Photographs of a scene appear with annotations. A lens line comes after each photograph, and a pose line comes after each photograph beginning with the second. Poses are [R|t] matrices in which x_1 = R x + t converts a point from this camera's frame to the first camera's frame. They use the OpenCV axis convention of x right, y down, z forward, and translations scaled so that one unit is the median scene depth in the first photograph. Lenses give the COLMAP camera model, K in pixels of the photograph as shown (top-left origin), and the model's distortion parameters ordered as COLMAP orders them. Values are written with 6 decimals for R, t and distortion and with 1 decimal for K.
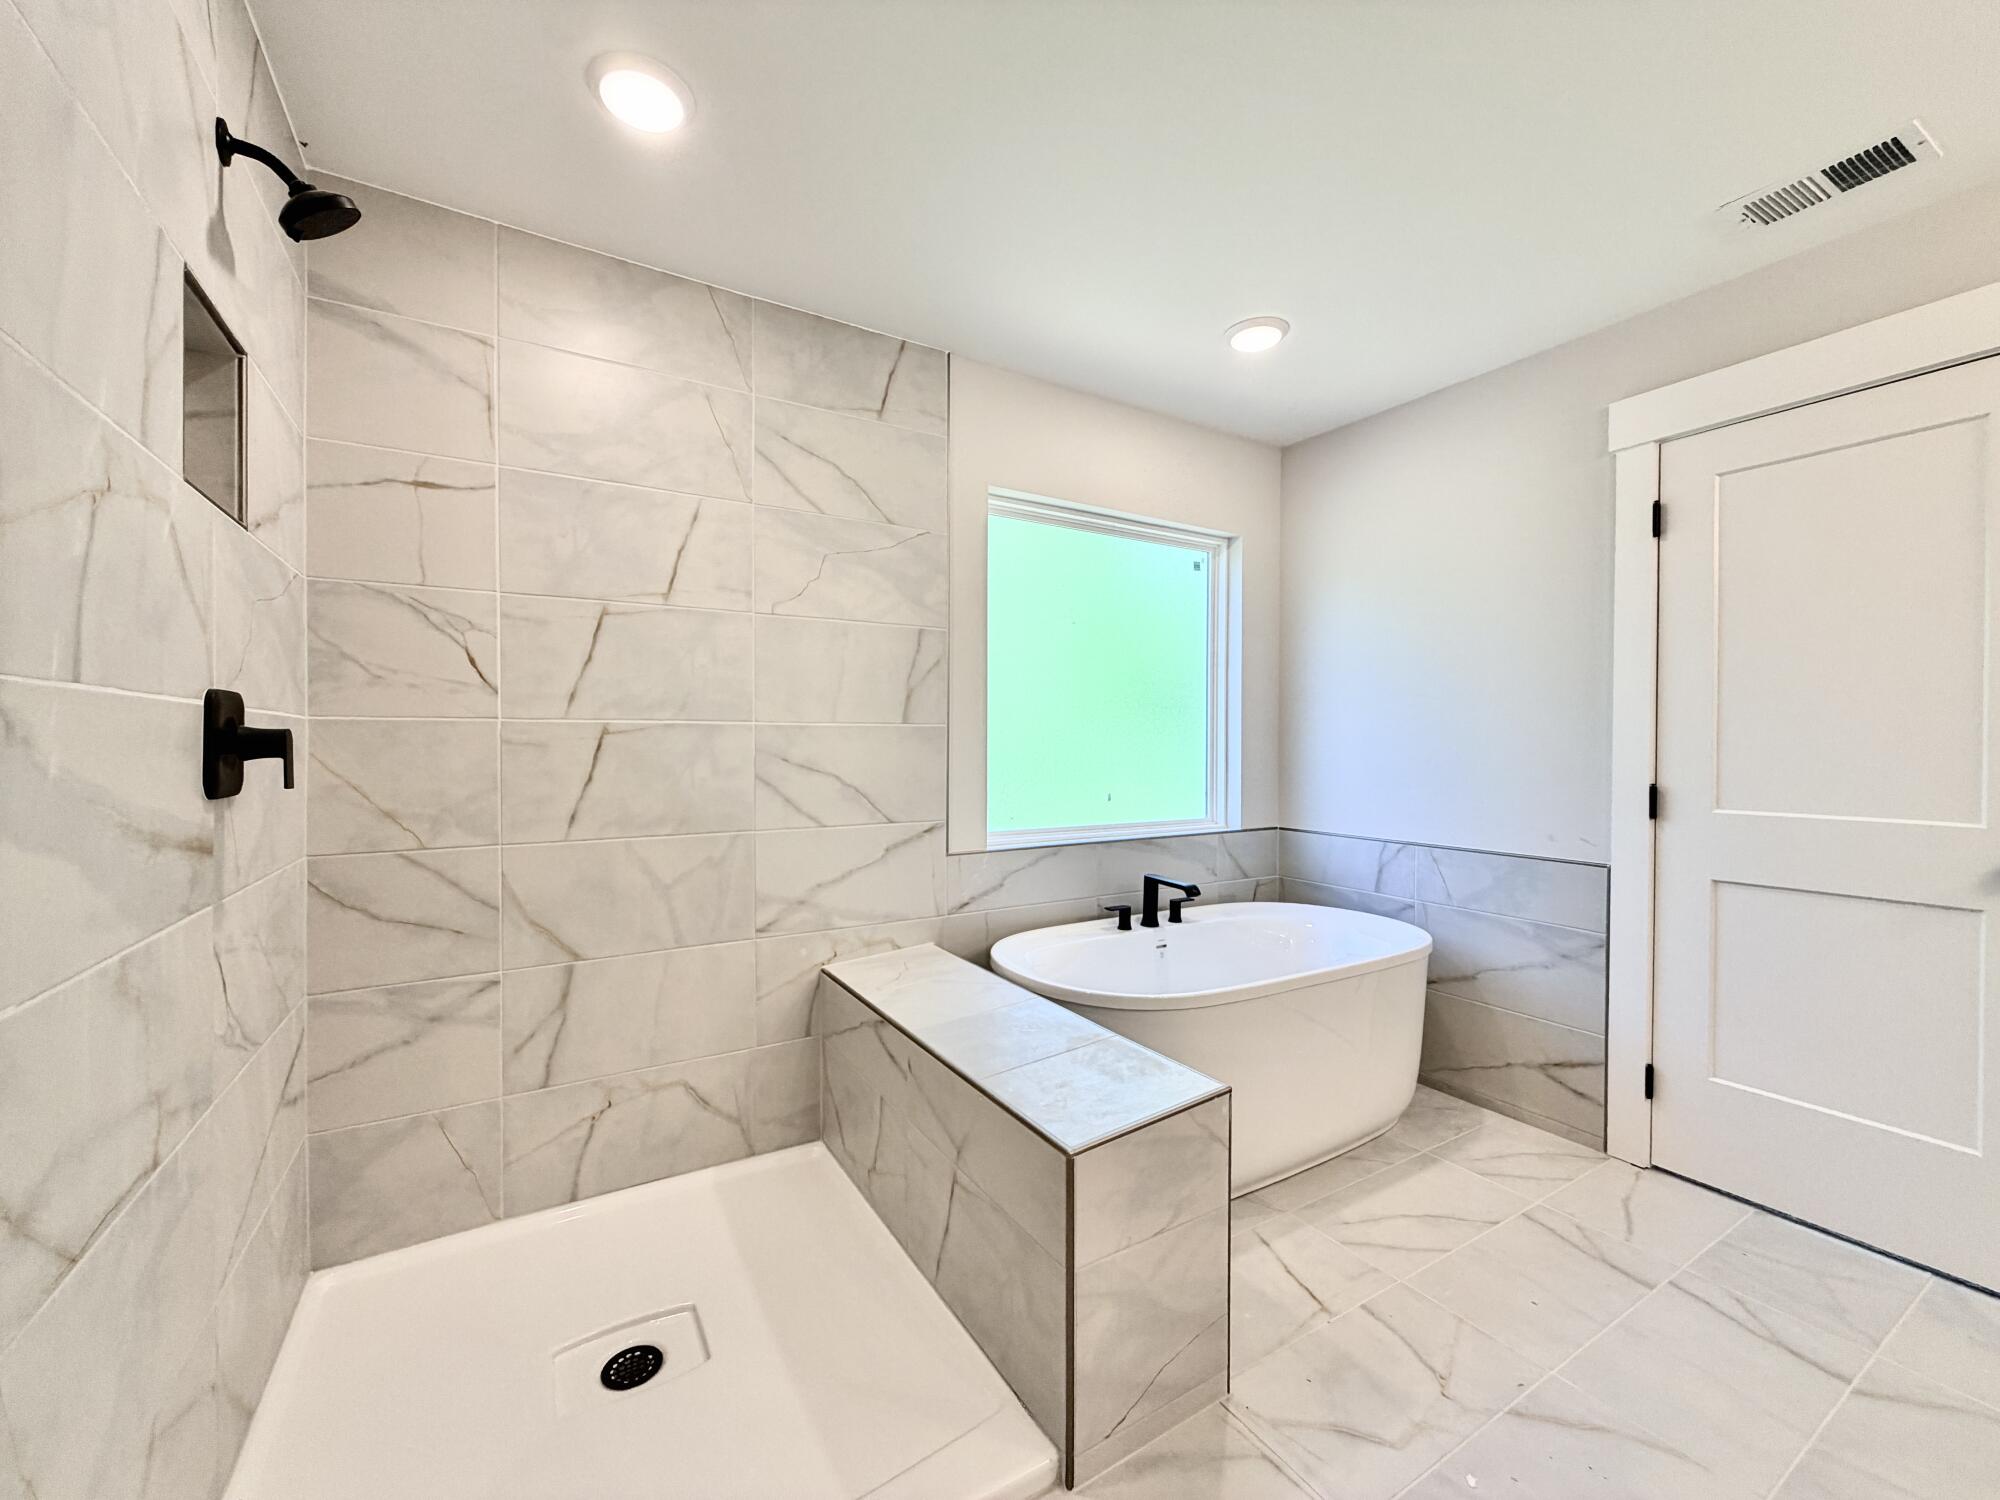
lens RADIAL K [[795.7, 0, 993.7], [0, 795.7, 753.4], [0, 0, 1]] dist [-0.000665, 0.000153]
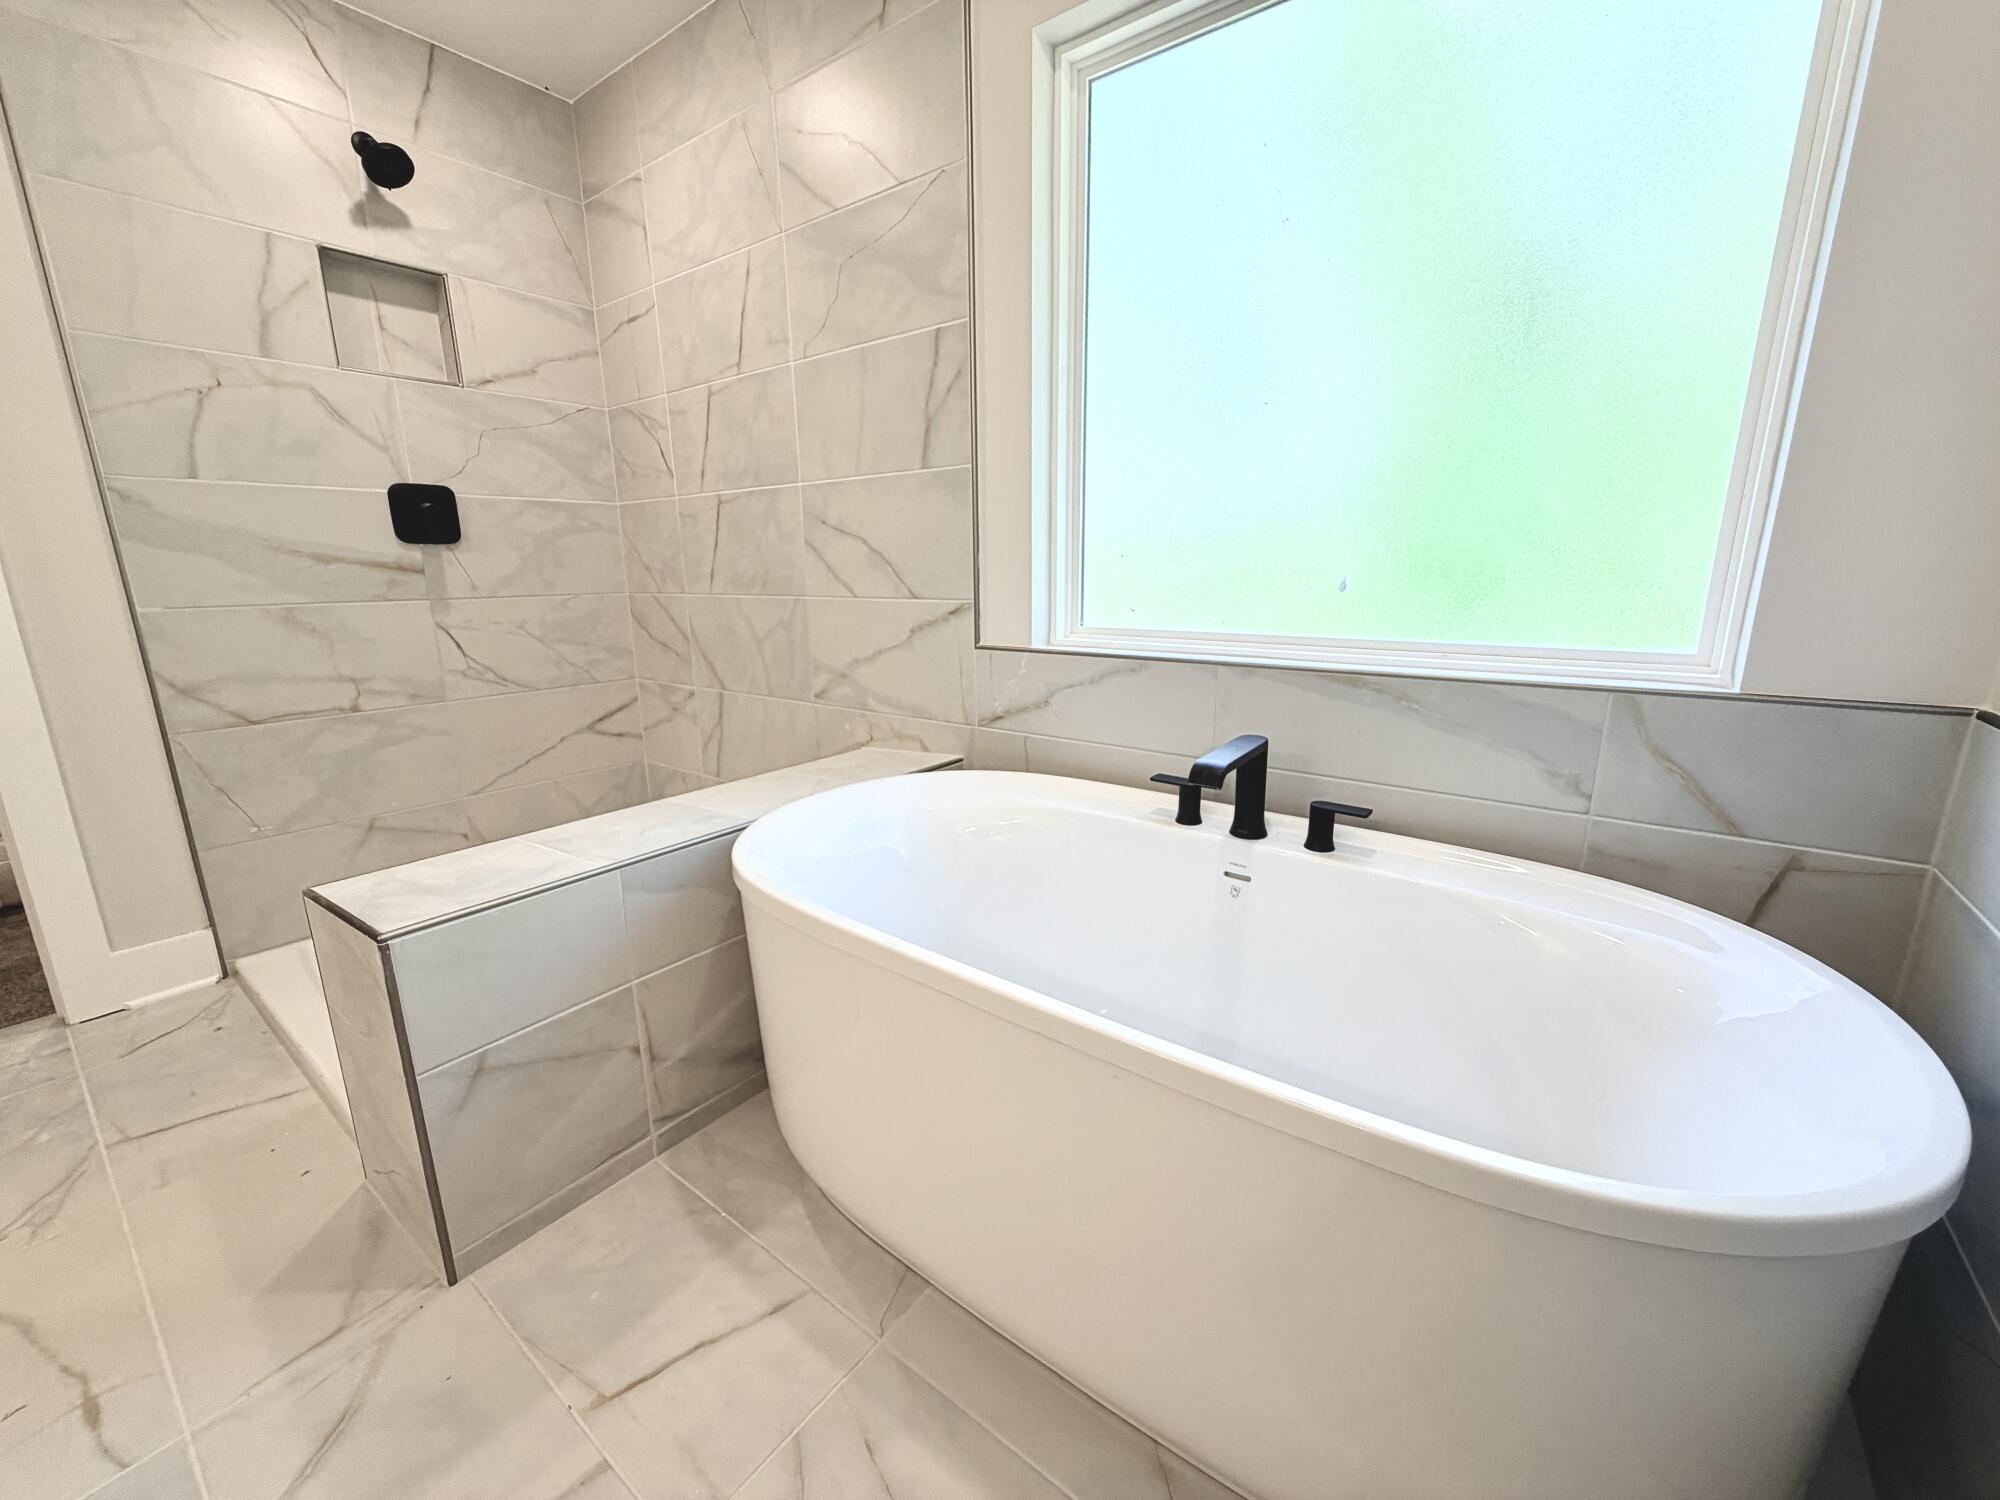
lens RADIAL K [[795.7, 0, 993.7], [0, 795.7, 753.4], [0, 0, 1]] dist [-0.000665, 0.000153]
pose [[0.370436, 0.211021, -0.904570, 0.753613], [0.000886, 0.973771, 0.227527, 0.062983], [0.928858, -0.085085, 0.360533, 0.854955]]
